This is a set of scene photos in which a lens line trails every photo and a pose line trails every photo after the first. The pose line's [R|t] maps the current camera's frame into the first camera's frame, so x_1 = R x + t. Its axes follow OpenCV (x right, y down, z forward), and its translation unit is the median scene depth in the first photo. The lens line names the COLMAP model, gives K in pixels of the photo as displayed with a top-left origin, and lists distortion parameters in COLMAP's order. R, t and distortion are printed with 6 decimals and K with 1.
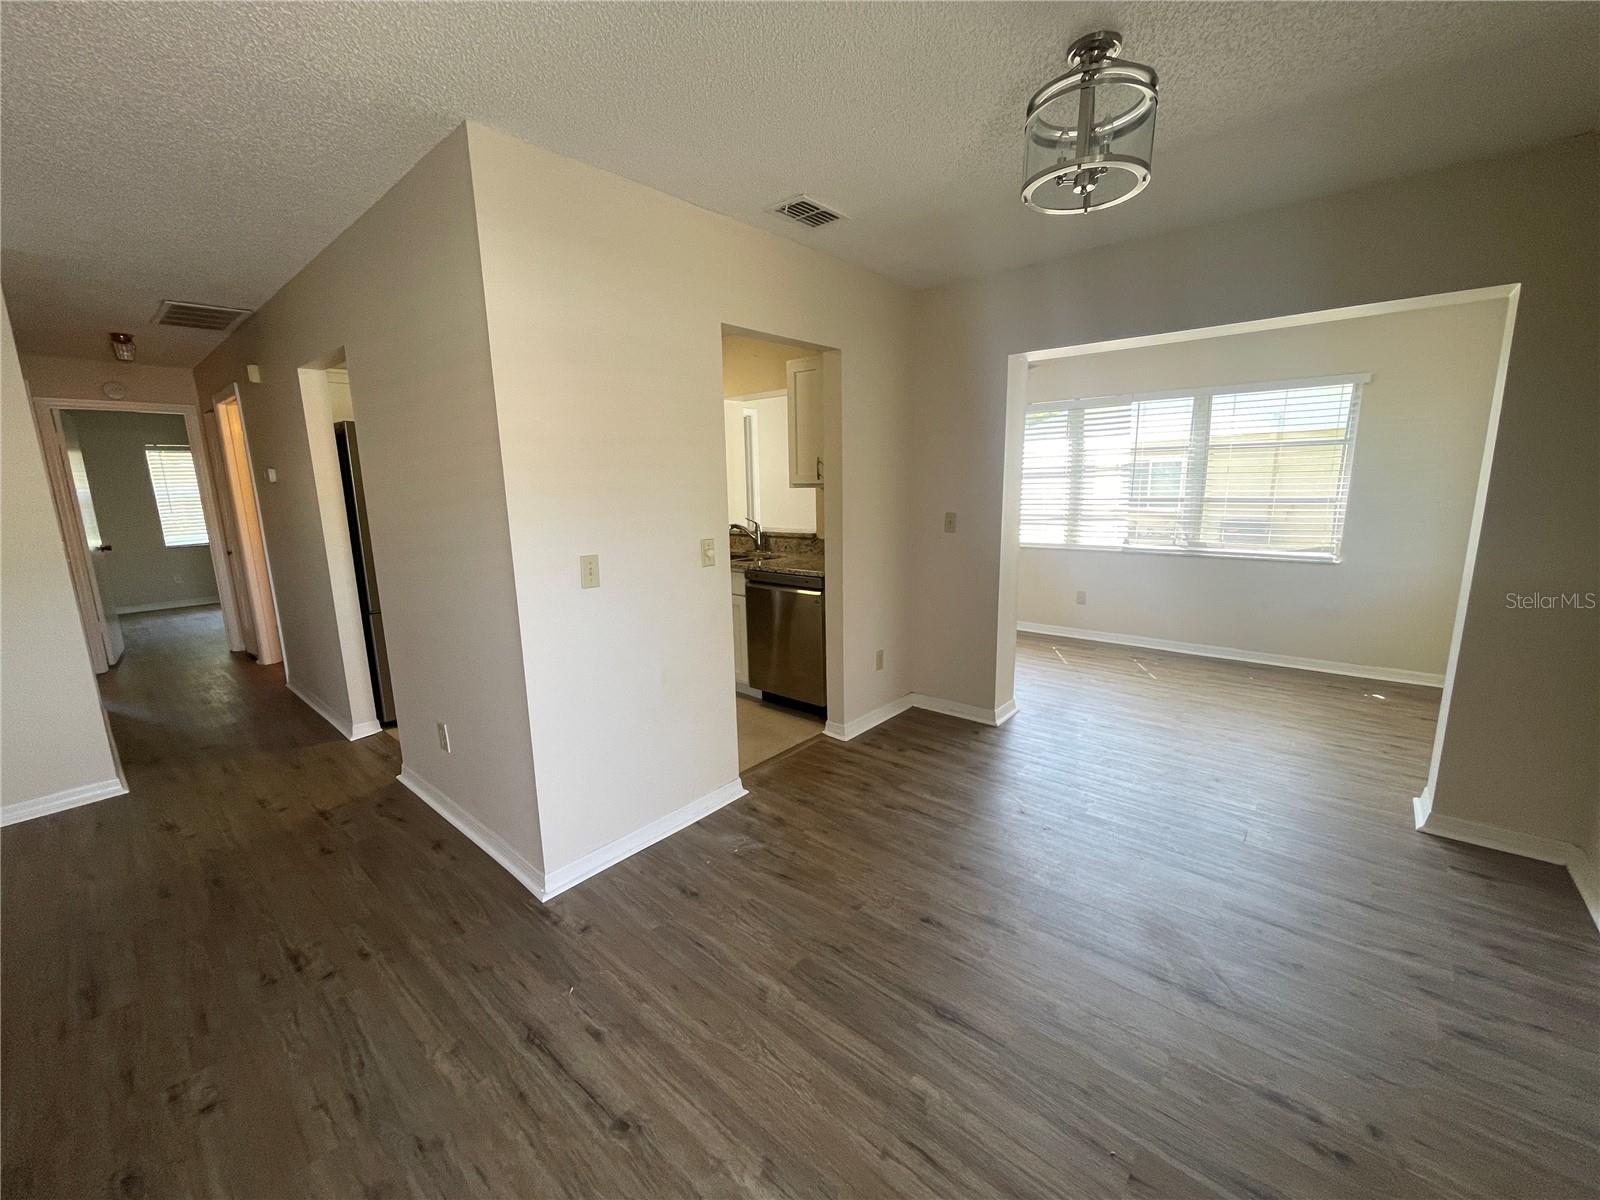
lens RADIAL K [[645.4, 0, 792.8], [0, 645.4, 602.1], [0, 0, 1]] dist [-0.001326, 0.000781]
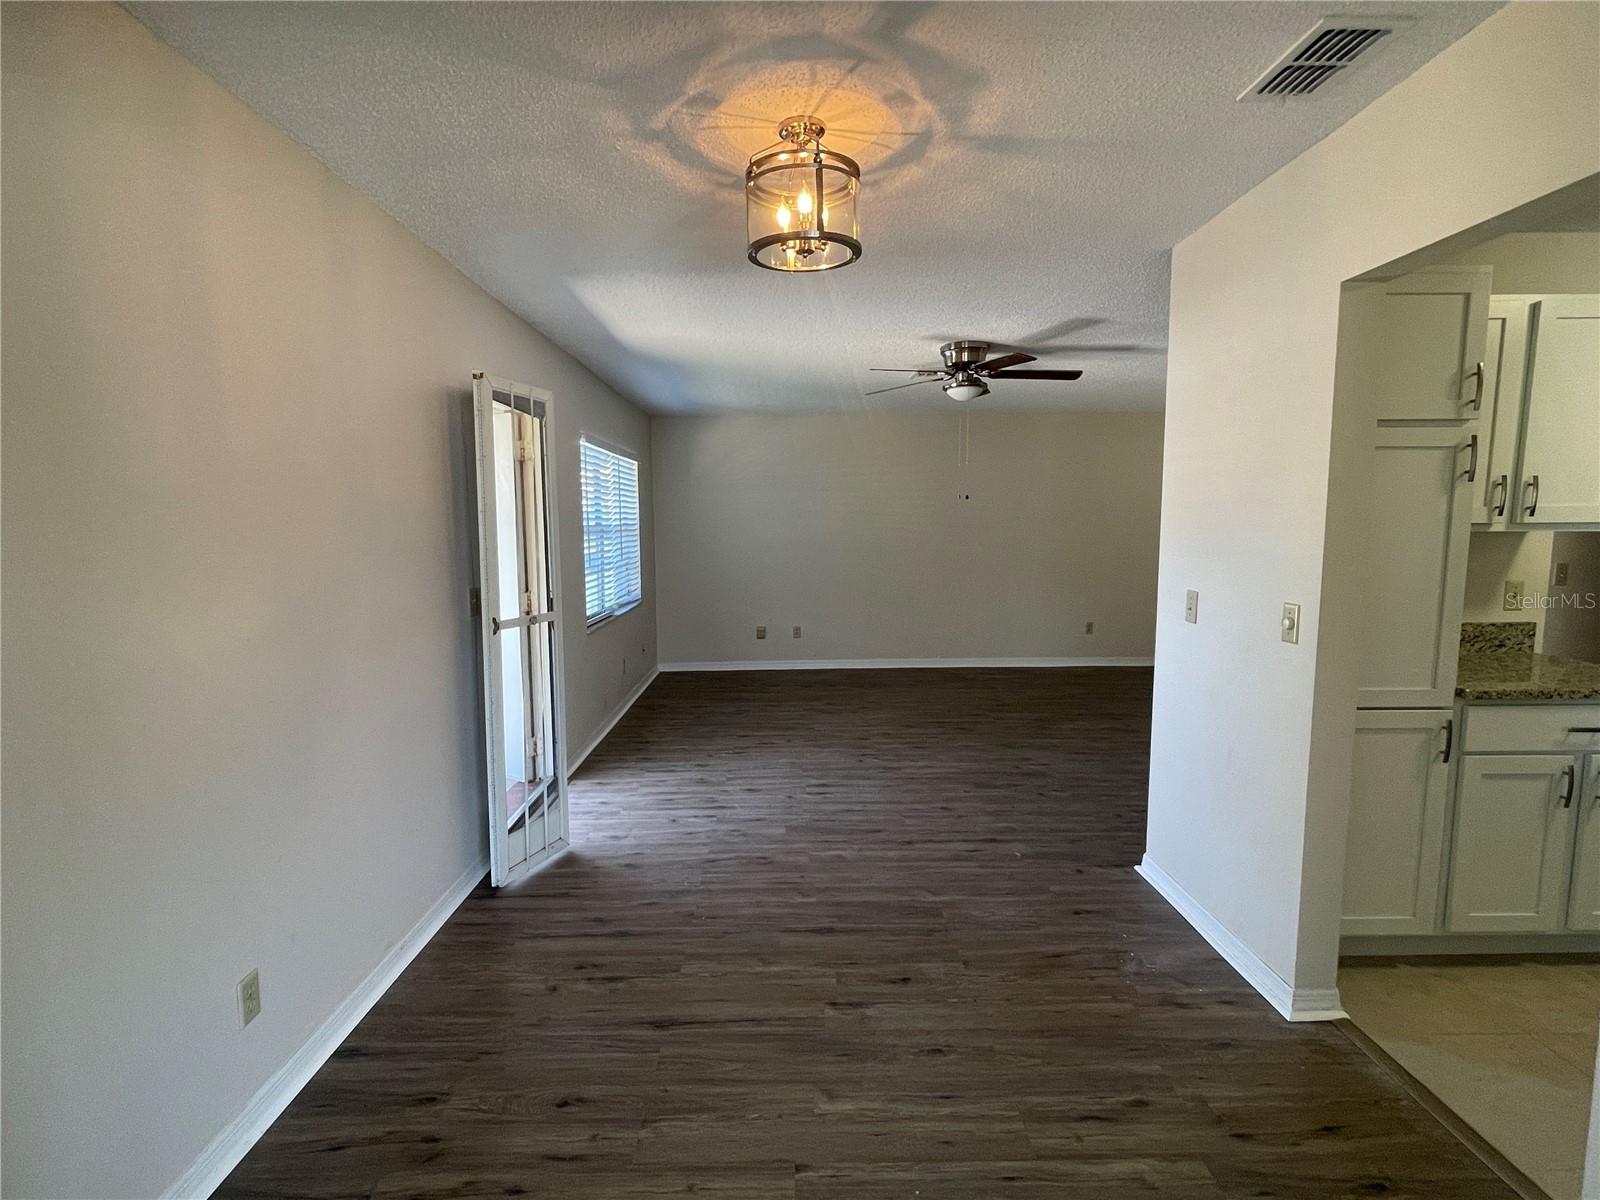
lens RADIAL K [[779.3, 0, 804.7], [0, 779.3, 606.3], [0, 0, 1]] dist [0.001188, 0.000192]
pose [[-0.737661, 0.099813, -0.667753, 0.962369], [-0.105066, 0.959994, 0.259562, -0.304977], [0.666946, 0.261626, -0.697663, 1.450186]]
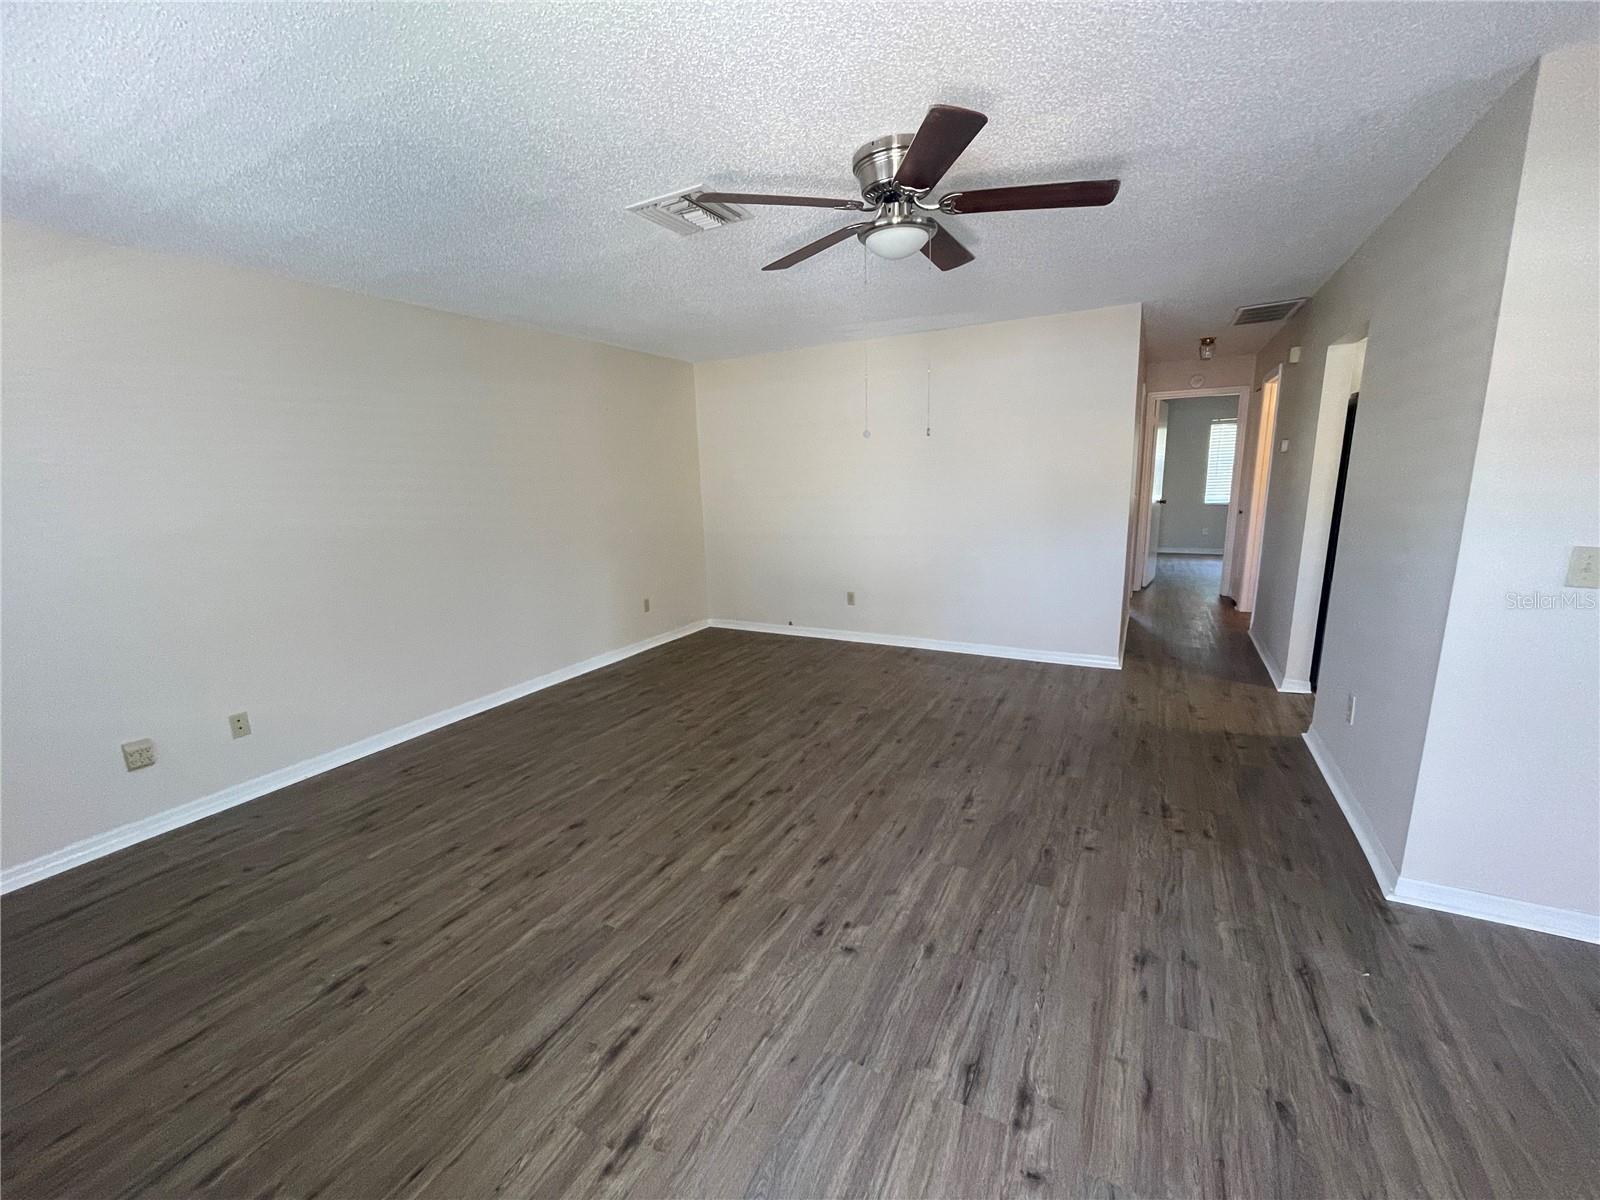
lens RADIAL K [[645.4, 0, 792.8], [0, 645.4, 602.1], [0, 0, 1]] dist [-0.001326, 0.000781]
pose [[0.218861, 0.209352, -0.953033, 0.234909], [-0.157179, 0.971521, 0.177318, 0.006042], [0.963013, 0.110989, 0.245534, -0.126434]]
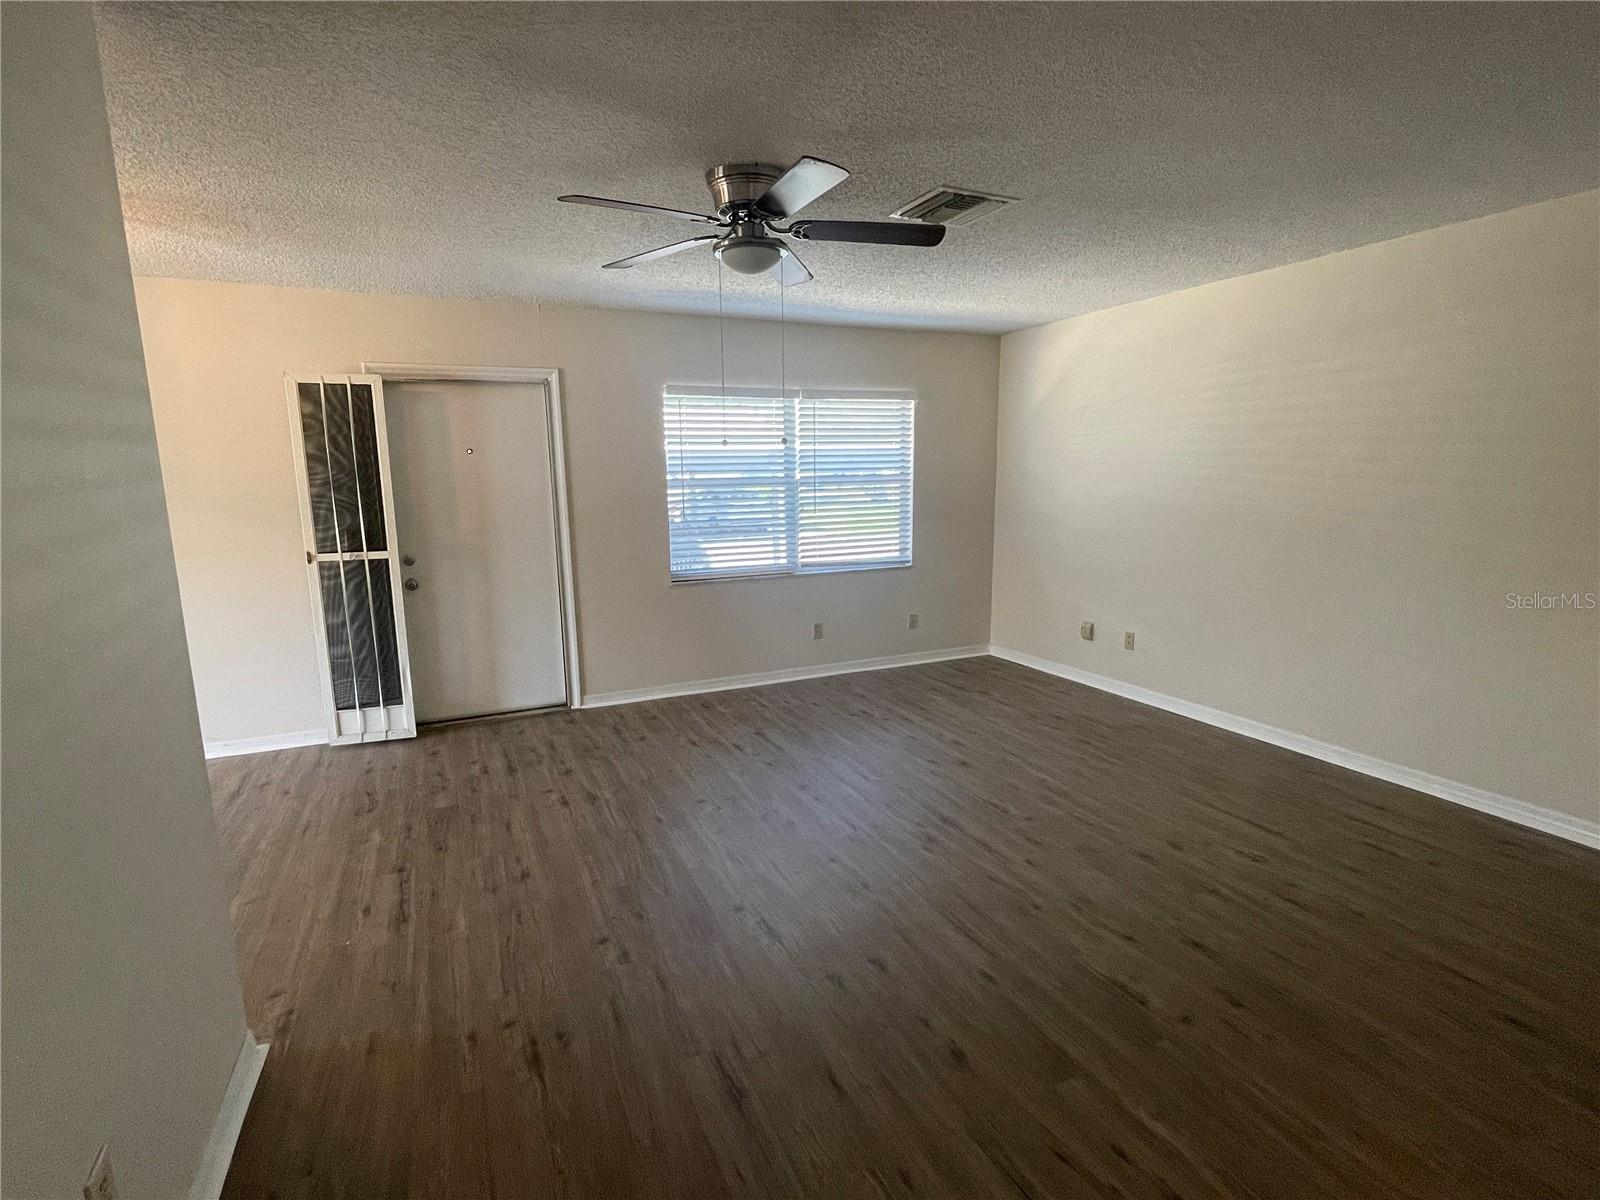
lens RADIAL K [[788.3, 0, 794.7], [0, 788.3, 612.2], [0, 0, 1]] dist [0.000061, 0.000039]
pose [[-0.909559, -0.039466, 0.413697, -1.289392], [0.112410, 0.935006, 0.336344, -0.249599], [-0.400083, 0.352428, -0.846007, 1.333750]]
